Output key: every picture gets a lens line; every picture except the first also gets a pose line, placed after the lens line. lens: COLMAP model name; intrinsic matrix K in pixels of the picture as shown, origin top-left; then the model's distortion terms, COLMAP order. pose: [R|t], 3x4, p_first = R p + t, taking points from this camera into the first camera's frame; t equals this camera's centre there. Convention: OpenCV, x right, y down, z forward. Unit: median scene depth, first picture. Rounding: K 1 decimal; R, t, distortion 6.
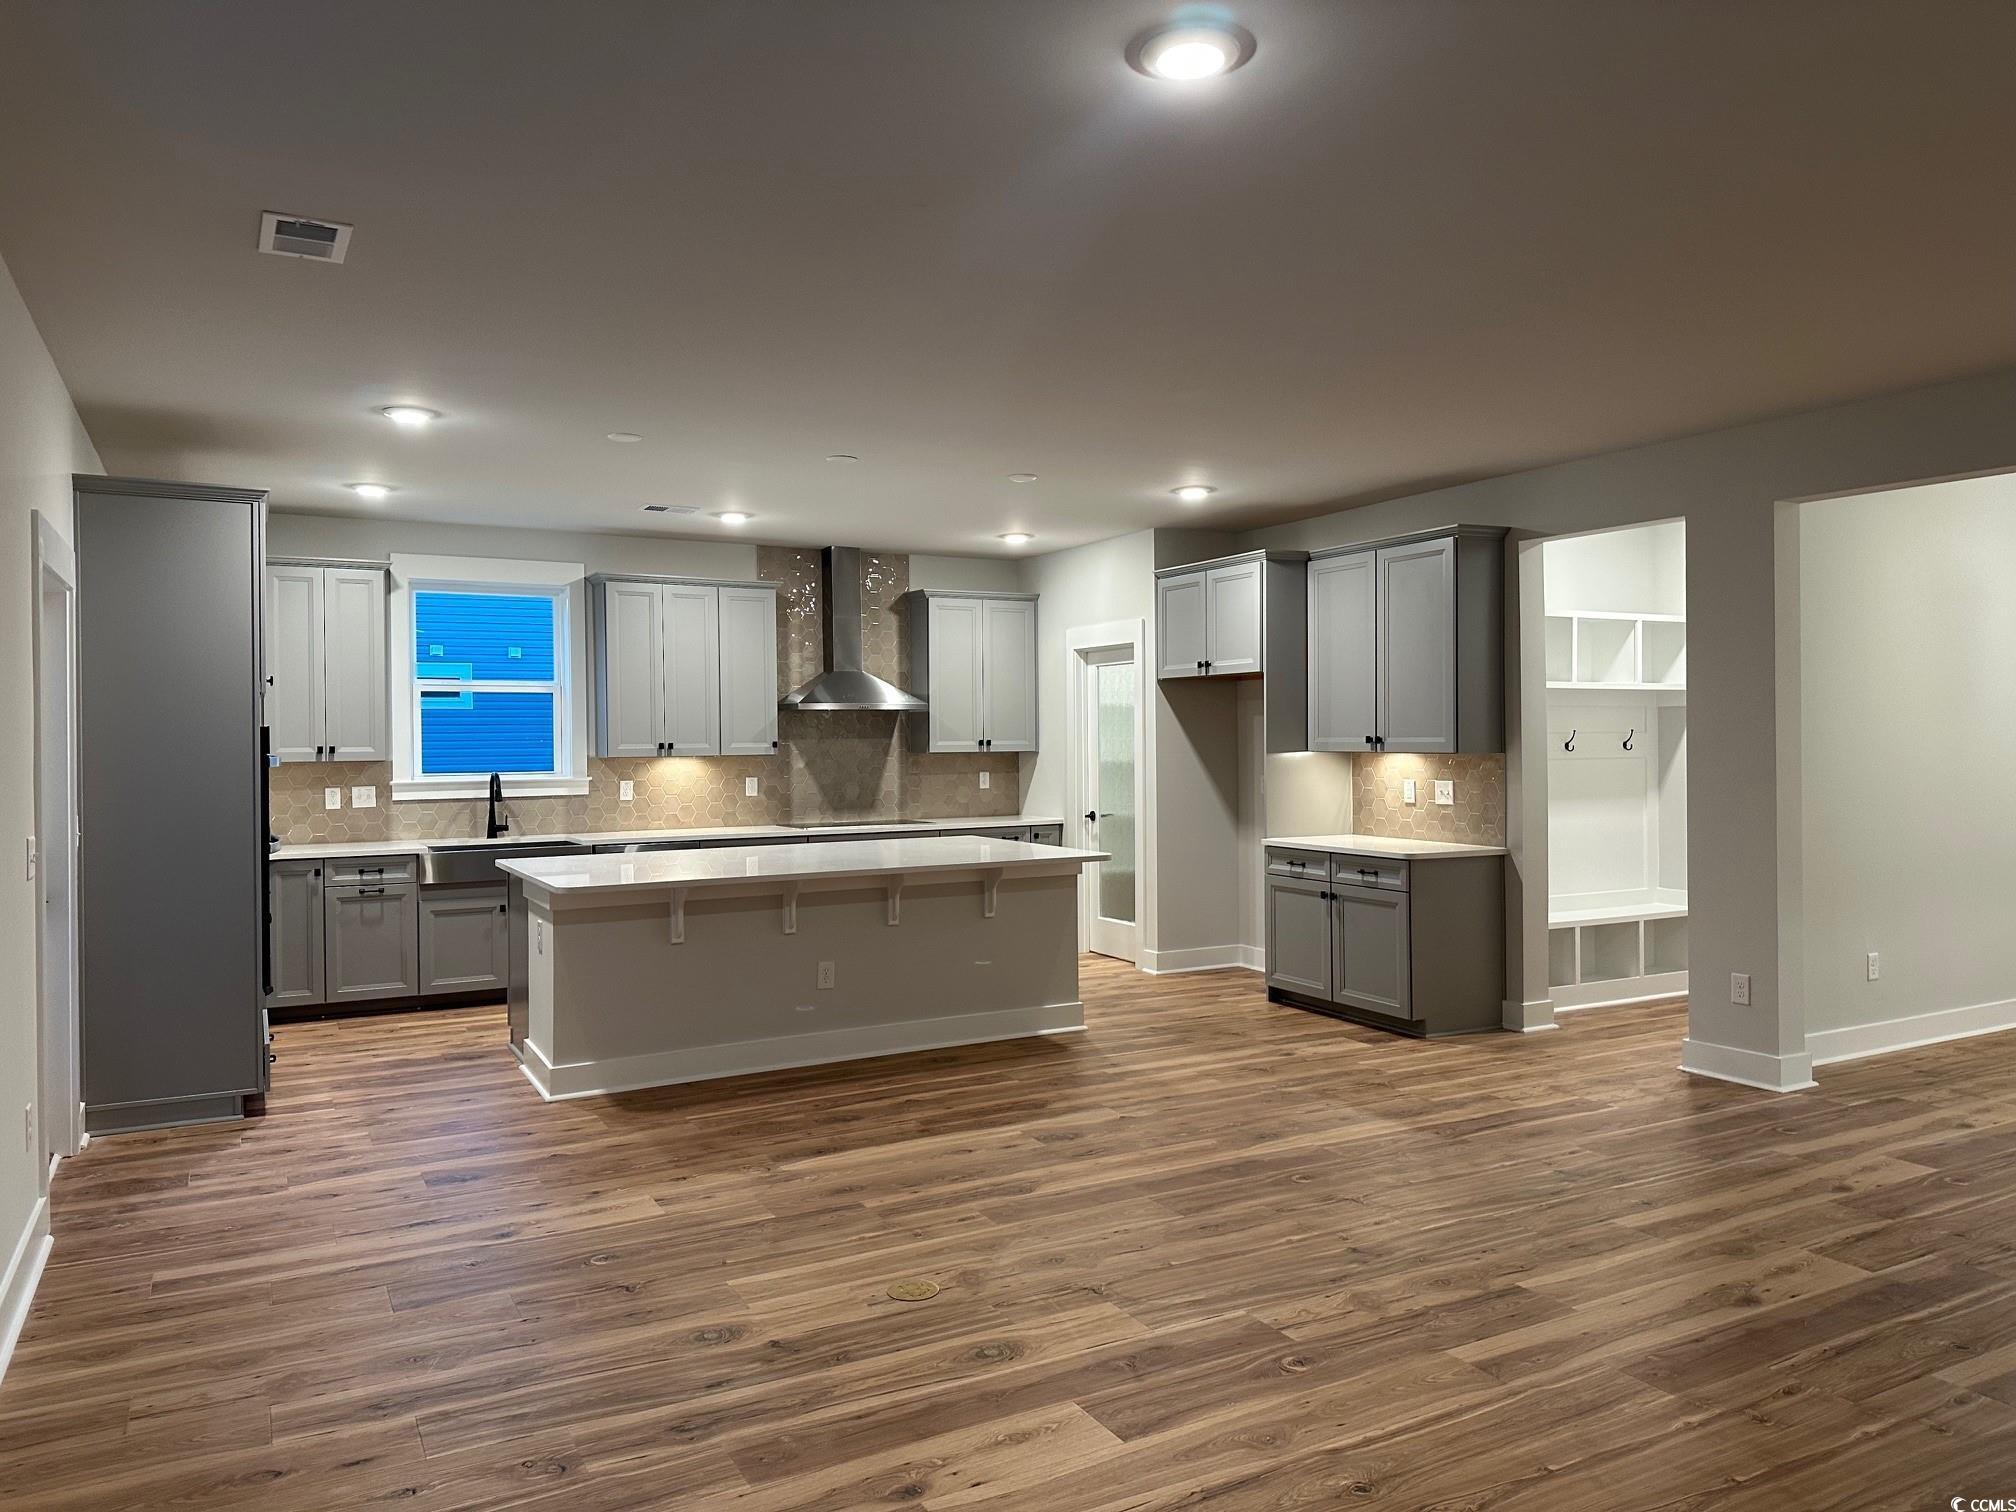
lens RADIAL K [[1419.6, 0, 1012.4], [0, 1419.6, 752.0], [0, 0, 1]] dist [0.075255, -0.096812]
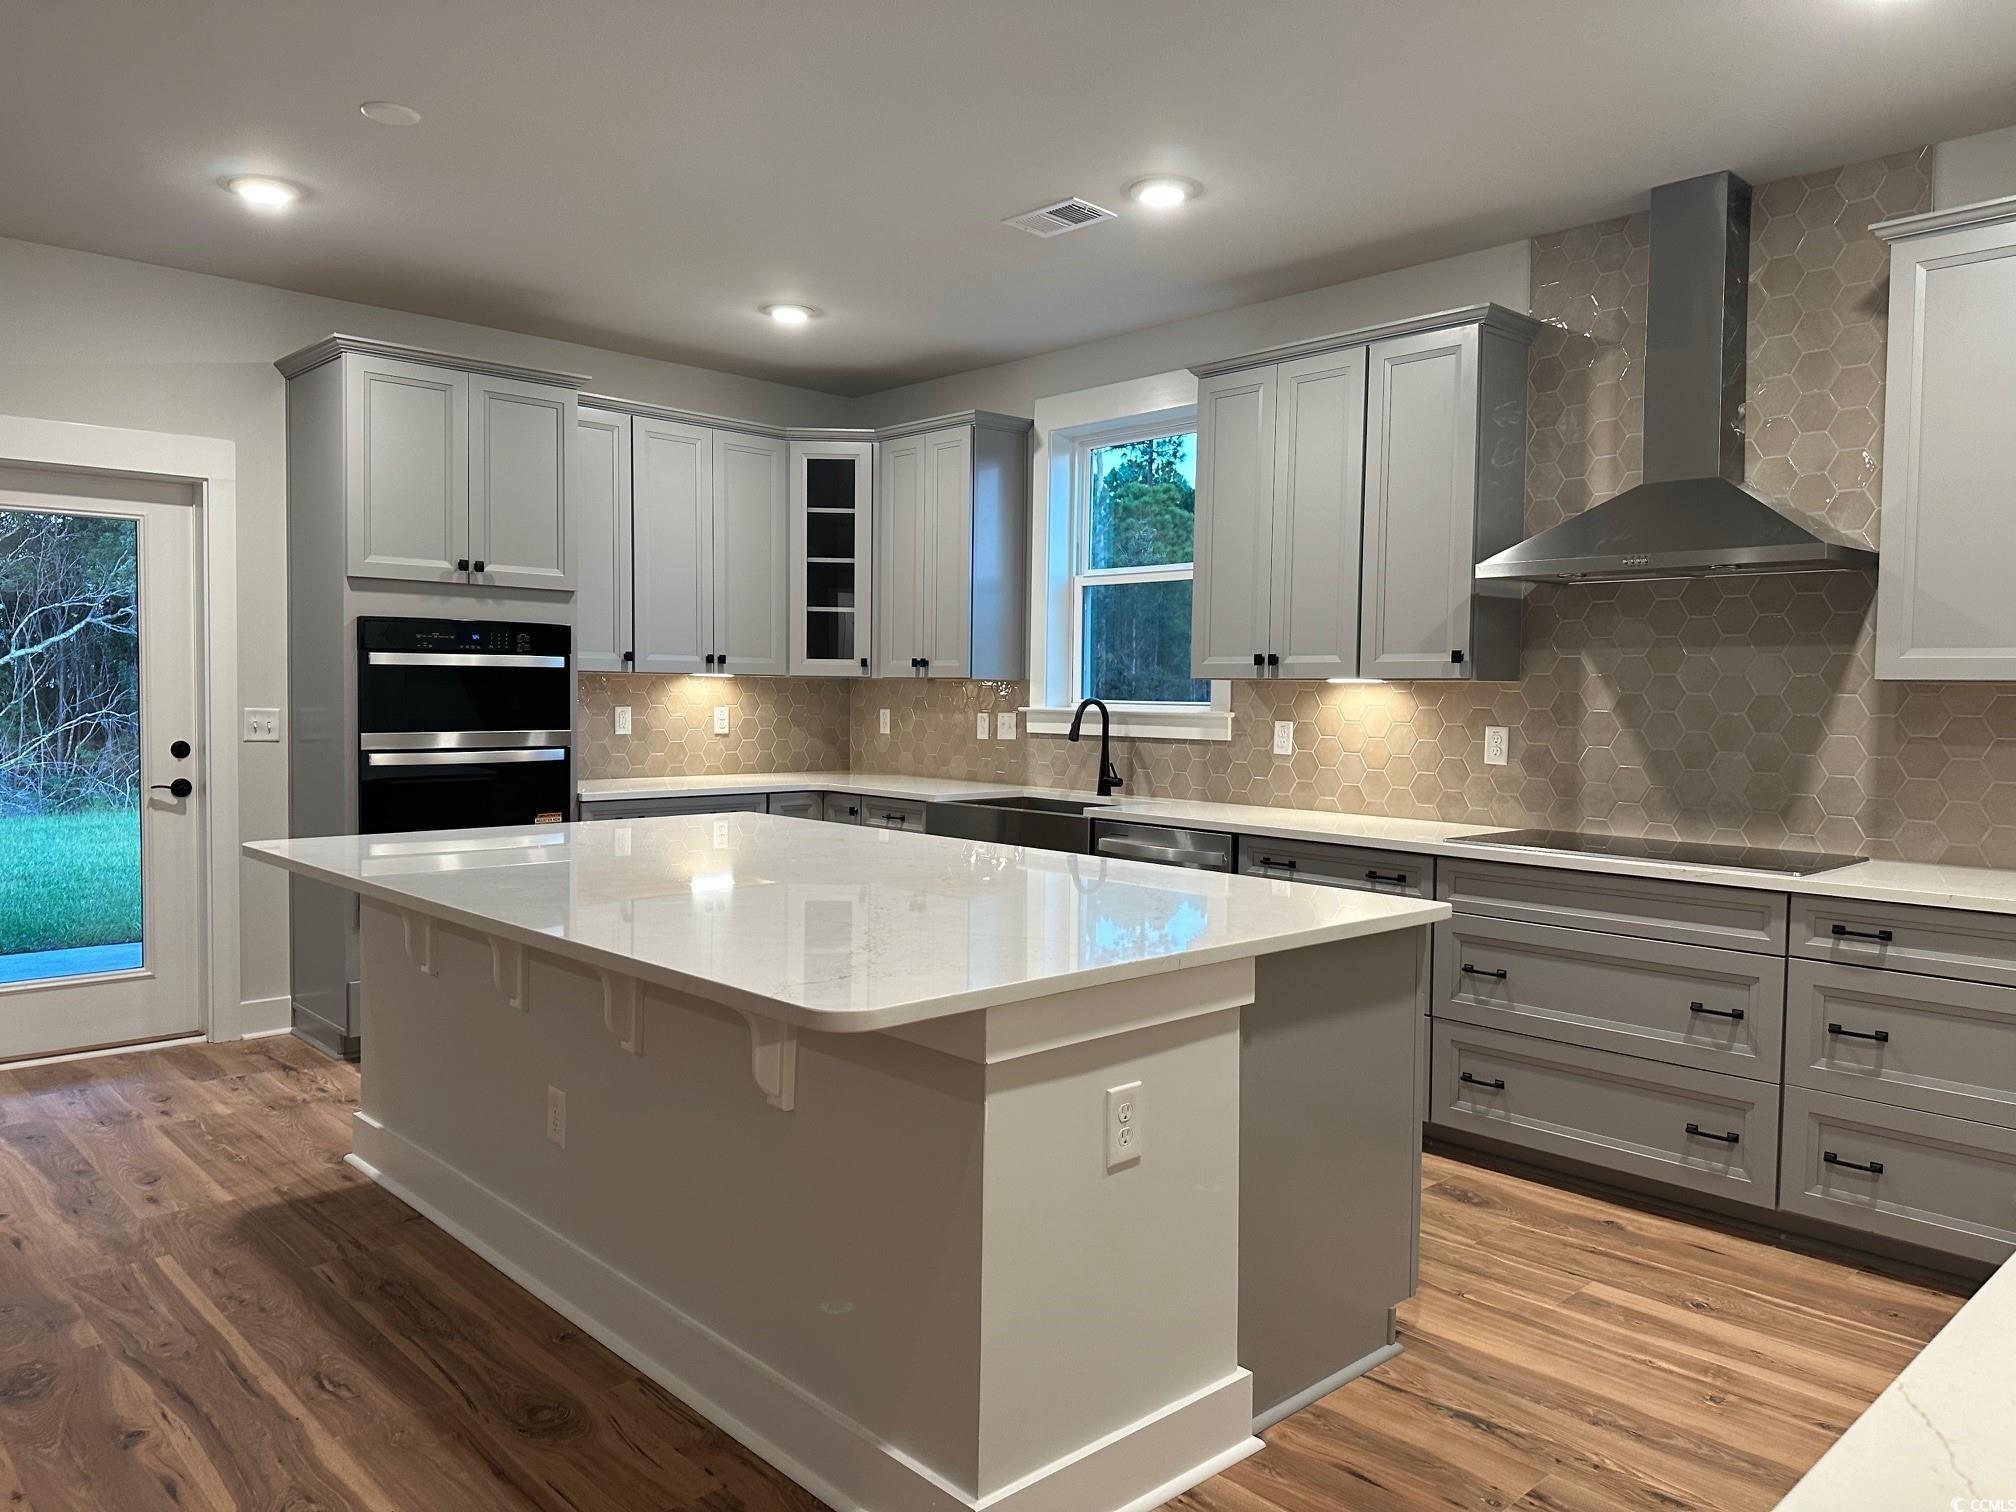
lens RADIAL K [[1408.6, 0, 999.9], [0, 1408.6, 747.5], [0, 0, 1]] dist [0.115890, -0.157152]
pose [[0.246169, 0.051929, -0.967835, 0.294943], [-0.026916, 0.998545, 0.046730, 0.007803], [0.968853, 0.014546, 0.247209, 0.843155]]
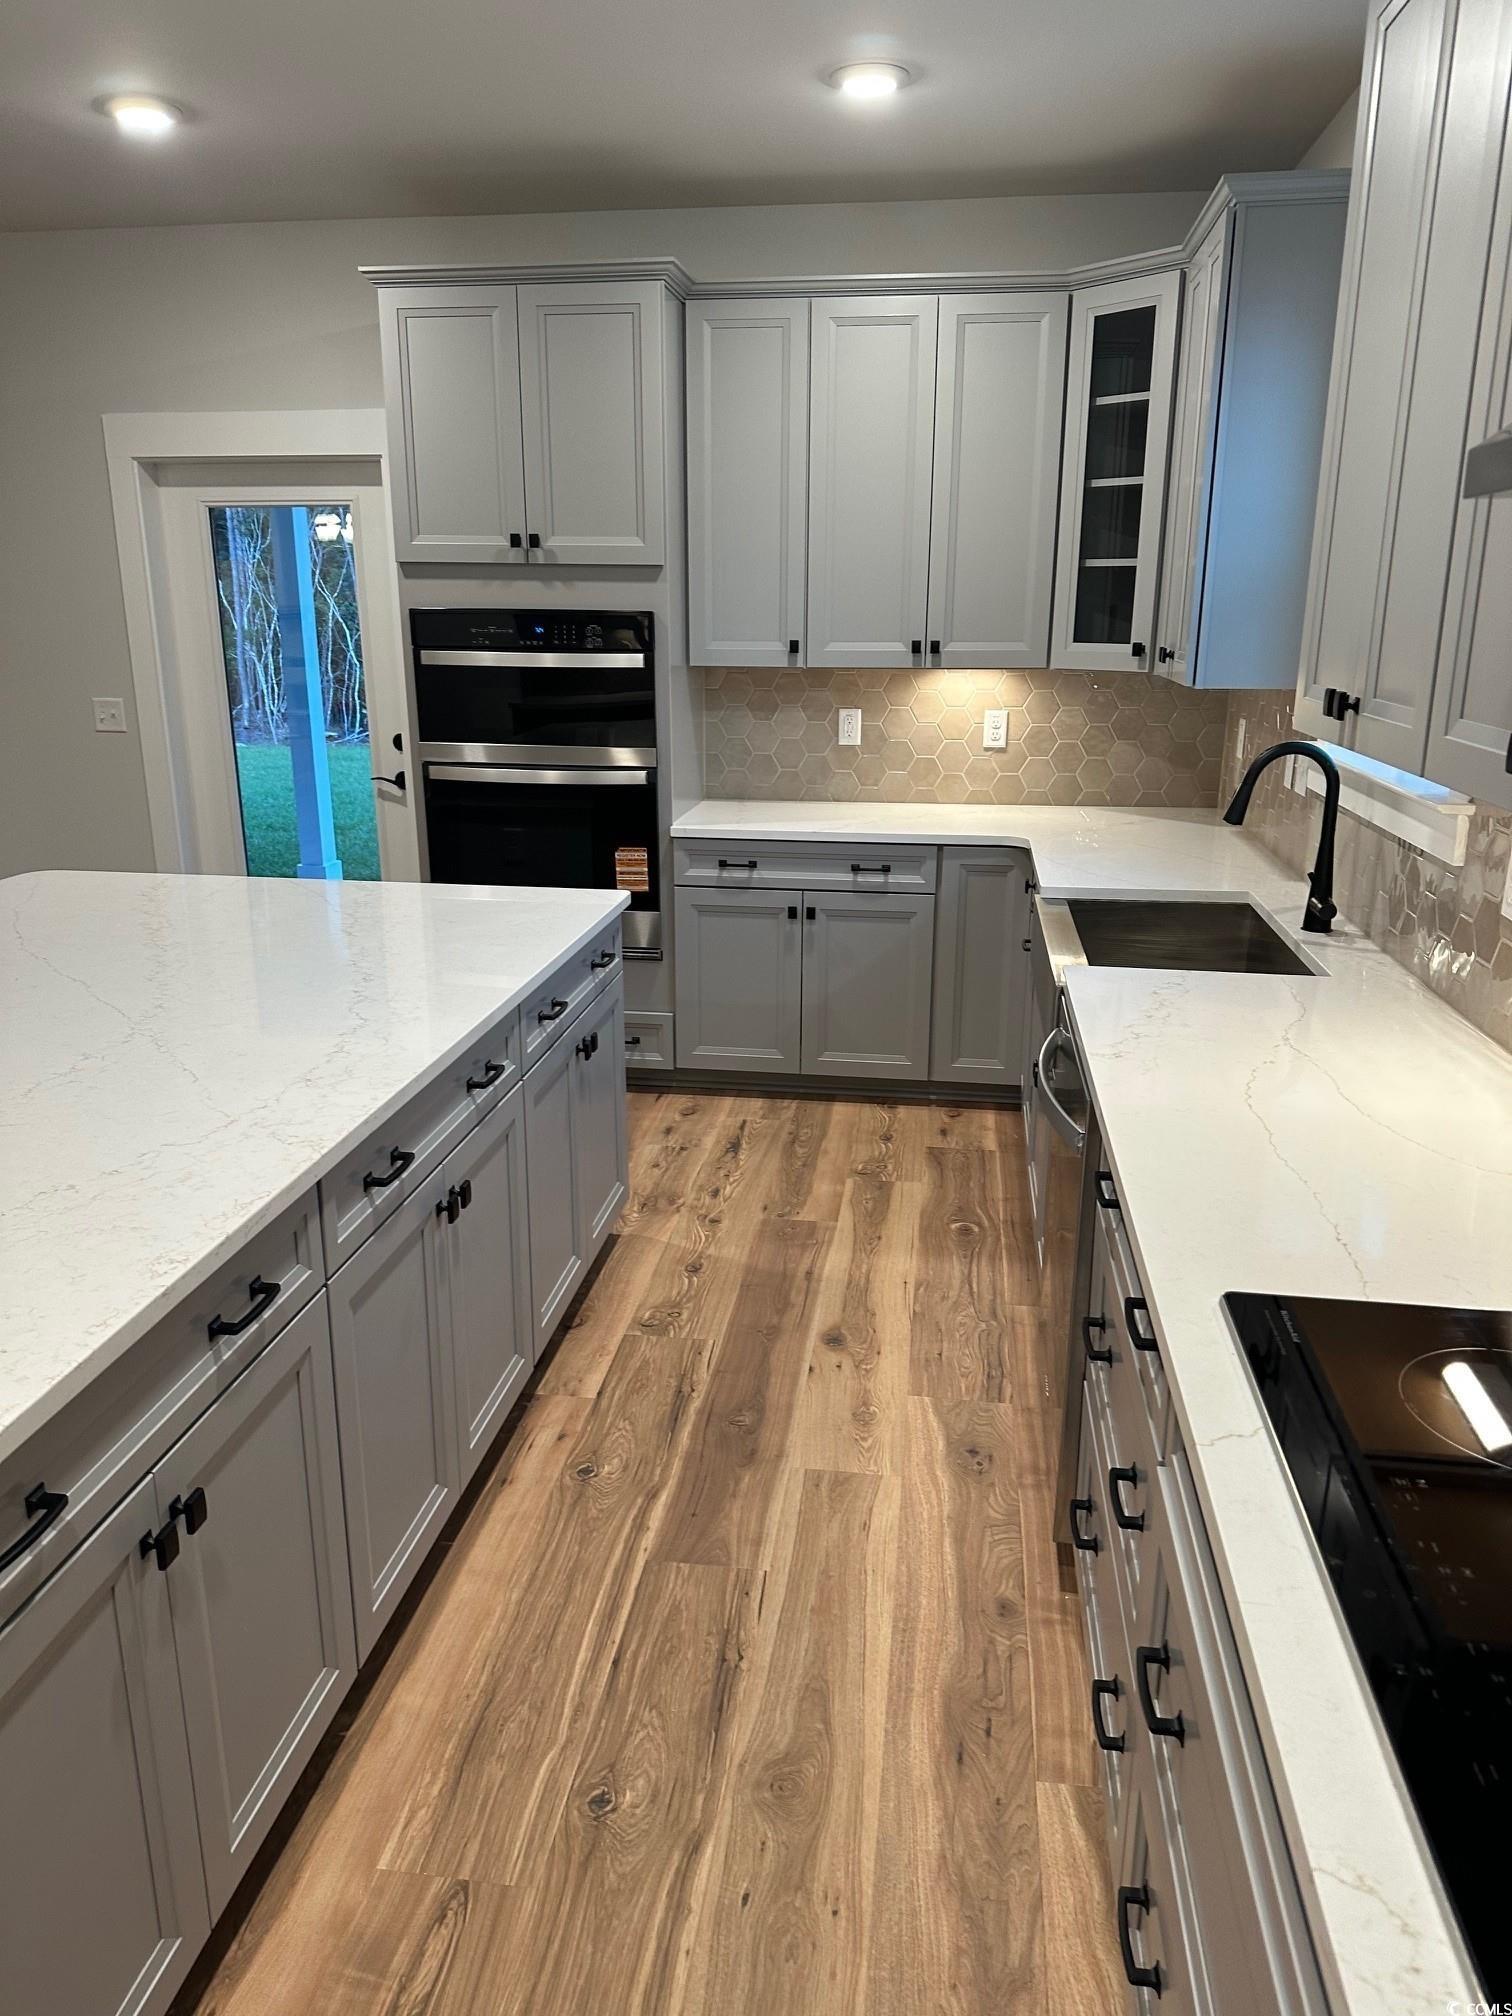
lens RADIAL K [[1408.6, 0, 764.3], [0, 1408.6, 1004.0], [0, 0, 1]] dist [0.115890, -0.157152]
pose [[-0.597120, 0.223008, -0.770529, 0.001526], [-0.008350, 0.958798, 0.283967, -0.023978], [0.802109, 0.175996, -0.570655, 1.180715]]
